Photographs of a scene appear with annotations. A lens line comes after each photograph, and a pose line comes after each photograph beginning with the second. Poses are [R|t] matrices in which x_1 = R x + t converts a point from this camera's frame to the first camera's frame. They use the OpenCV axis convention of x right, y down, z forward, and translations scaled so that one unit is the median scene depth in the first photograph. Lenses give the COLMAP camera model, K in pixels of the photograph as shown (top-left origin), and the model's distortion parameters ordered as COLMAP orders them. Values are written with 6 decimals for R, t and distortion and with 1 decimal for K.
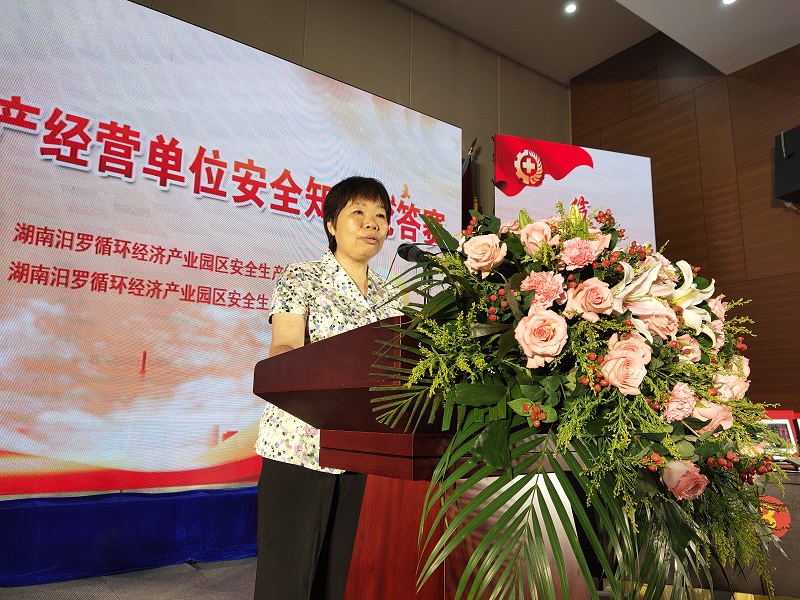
lens RADIAL K [[582.6, 0, 397.5], [0, 582.6, 296.7], [0, 0, 1]] dist [0.105369, -0.147103]
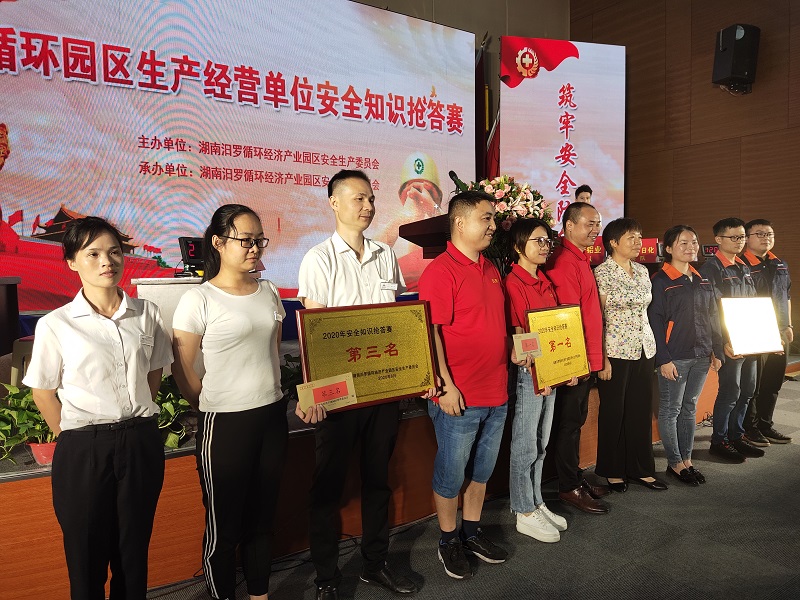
lens RADIAL K [[582.6, 0, 397.5], [0, 582.6, 296.7], [0, 0, 1]] dist [0.105369, -0.147103]
pose [[0.998958, -0.030726, -0.033760, -0.046977], [0.038181, 0.967750, 0.249001, -0.078685], [0.025020, -0.250030, 0.967915, -0.553954]]
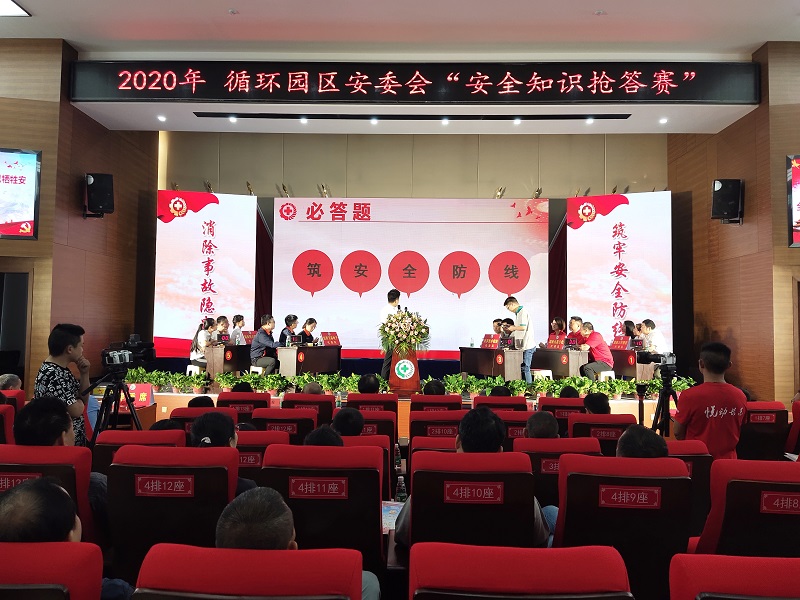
lens RADIAL K [[582.6, 0, 397.5], [0, 582.6, 296.7], [0, 0, 1]] dist [0.105369, -0.147103]
pose [[0.803287, -0.038563, -0.594342, 1.219327], [0.114591, 0.989265, 0.090689, -0.268617], [0.584464, -0.140955, 0.799083, -1.355410]]
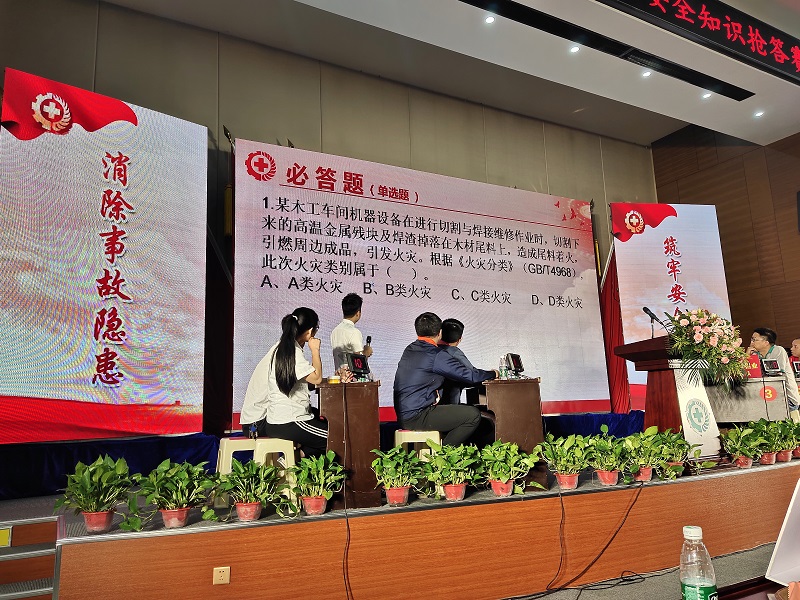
lens RADIAL K [[582.6, 0, 397.5], [0, 582.6, 296.7], [0, 0, 1]] dist [0.105369, -0.147103]
pose [[0.992048, -0.073784, -0.101967, -0.366273], [0.074550, 0.997210, 0.003716, -0.102219], [0.101409, -0.011288, 0.994781, -0.904390]]
